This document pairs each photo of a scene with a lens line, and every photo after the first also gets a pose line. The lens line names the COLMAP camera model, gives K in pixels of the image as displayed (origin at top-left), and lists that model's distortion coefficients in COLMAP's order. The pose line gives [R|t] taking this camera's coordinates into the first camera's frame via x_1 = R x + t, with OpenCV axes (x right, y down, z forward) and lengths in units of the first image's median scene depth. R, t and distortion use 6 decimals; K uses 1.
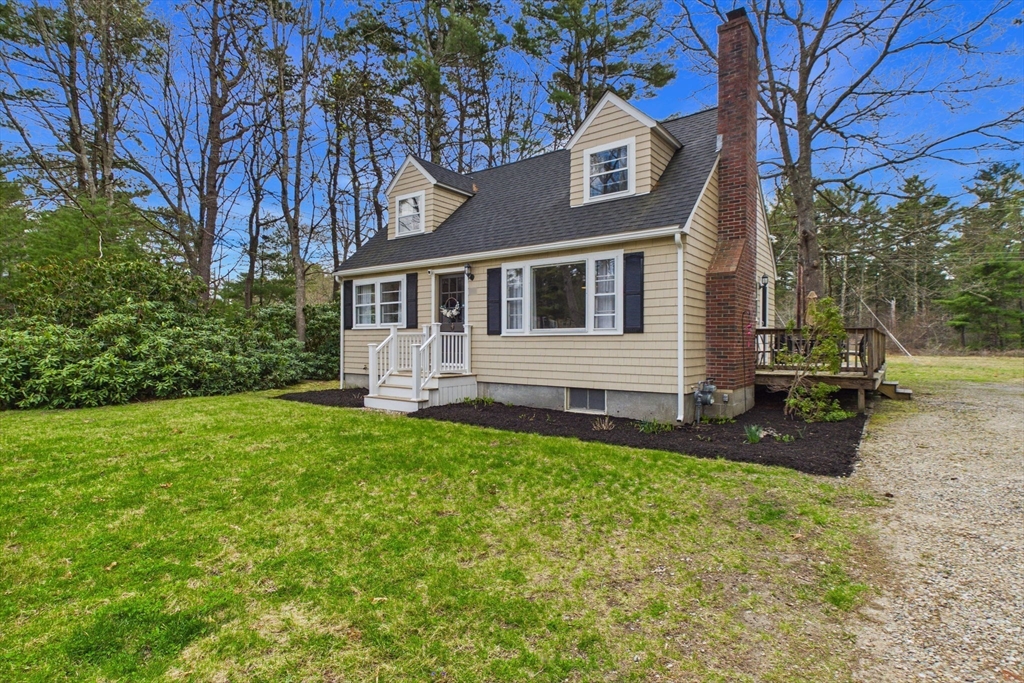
lens RADIAL K [[531.9, 0, 516.6], [0, 531.9, 344.5], [0, 0, 1]] dist [0.000710, 0.000606]
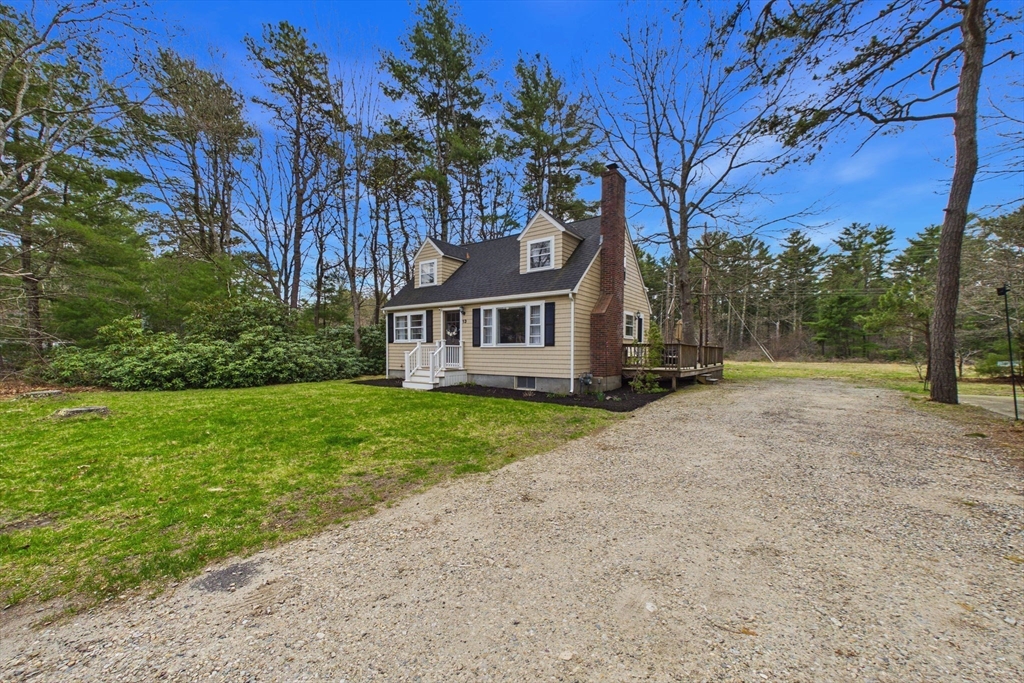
lens RADIAL K [[404.9, 0, 515.6], [0, 404.9, 371.4], [0, 0, 1]] dist [0.000433, -0.000283]
pose [[0.999905, 0.002700, 0.013516, 0.060197], [-0.003304, 0.998988, 0.044846, 0.002577], [-0.013381, -0.044886, 0.998902, -0.297093]]
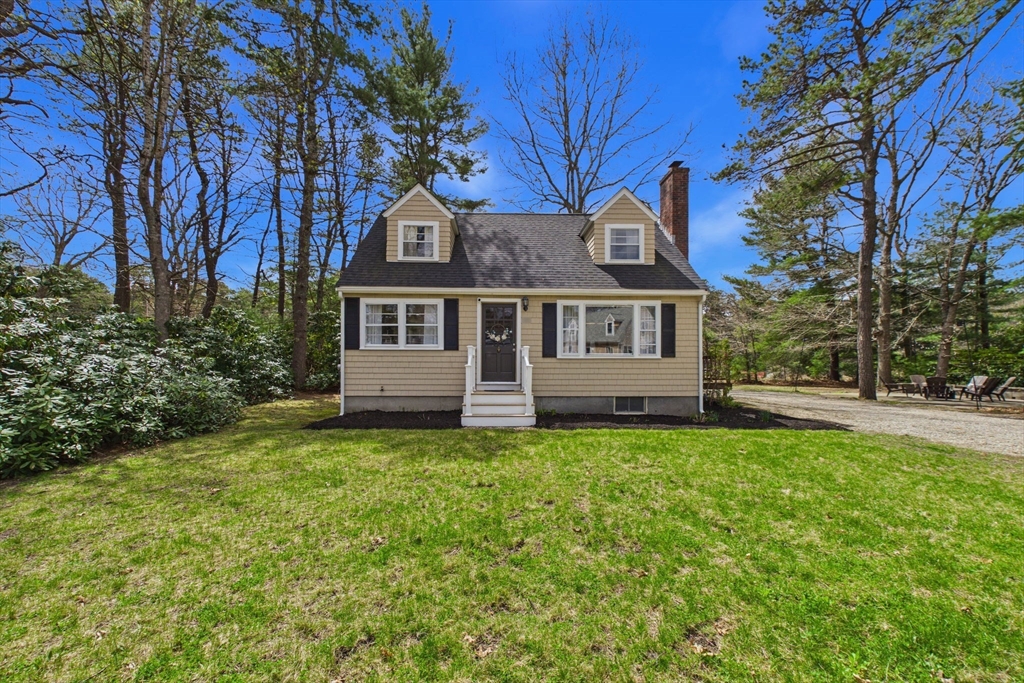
lens RADIAL K [[404.9, 0, 516.3], [0, 404.9, 351.0], [0, 0, 1]] dist [0.000433, -0.000283]
pose [[0.782871, 0.009880, 0.622106, -0.598365], [-0.002585, 0.999917, -0.012627, -0.018021], [-0.622179, 0.008277, 0.782832, 0.273212]]
